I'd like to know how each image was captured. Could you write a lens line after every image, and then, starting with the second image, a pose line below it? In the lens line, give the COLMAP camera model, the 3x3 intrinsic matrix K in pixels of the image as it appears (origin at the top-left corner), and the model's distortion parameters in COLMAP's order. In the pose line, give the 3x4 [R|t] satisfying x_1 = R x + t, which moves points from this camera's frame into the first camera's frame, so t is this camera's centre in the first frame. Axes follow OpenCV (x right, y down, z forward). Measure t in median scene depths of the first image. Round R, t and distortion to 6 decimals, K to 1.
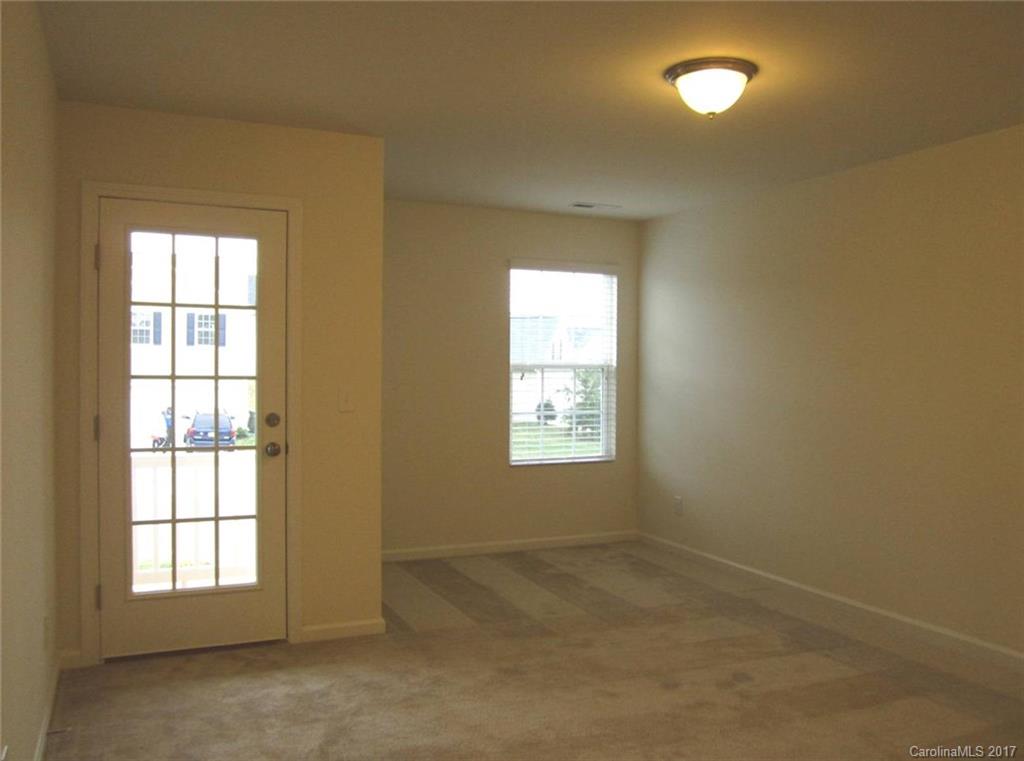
lens RADIAL K [[867.6, 0, 512.0], [0, 867.6, 380.5], [0, 0, 1]] dist [-0.051208, 0.006425]
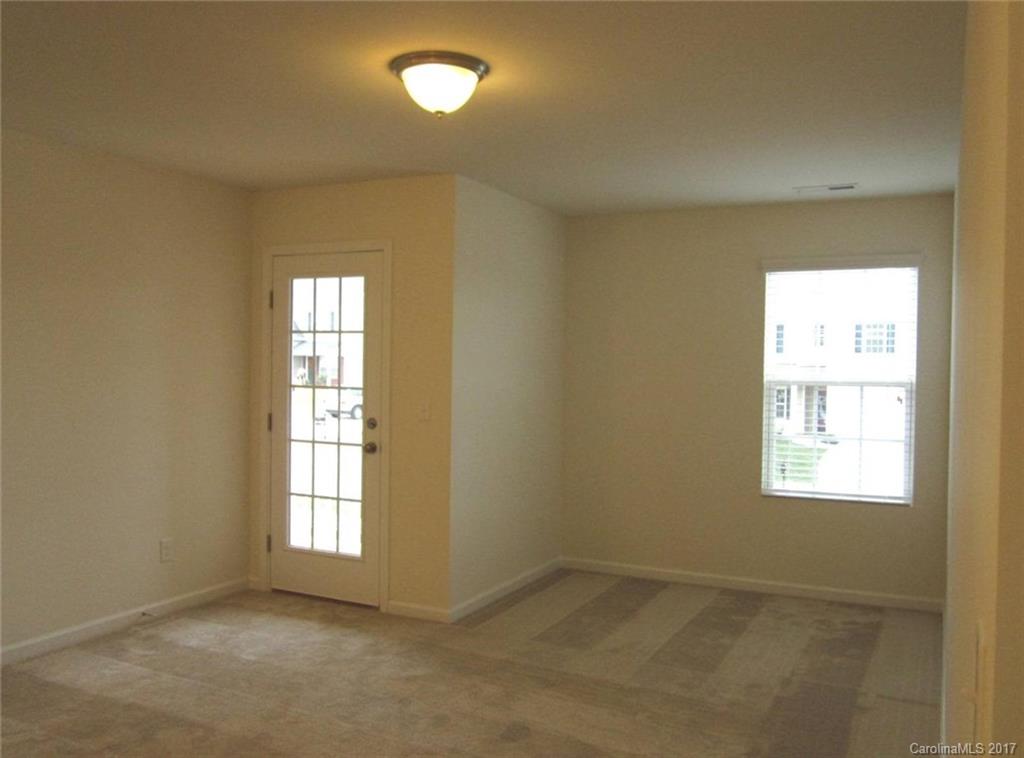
lens RADIAL K [[867.6, 0, 512.0], [0, 867.6, 379.0], [0, 0, 1]] dist [-0.051208, 0.006425]
pose [[0.636919, 0.011391, -0.770846, 0.806022], [-0.020731, 0.999782, -0.002355, -0.019098], [0.770652, 0.017480, 0.637017, 0.383922]]
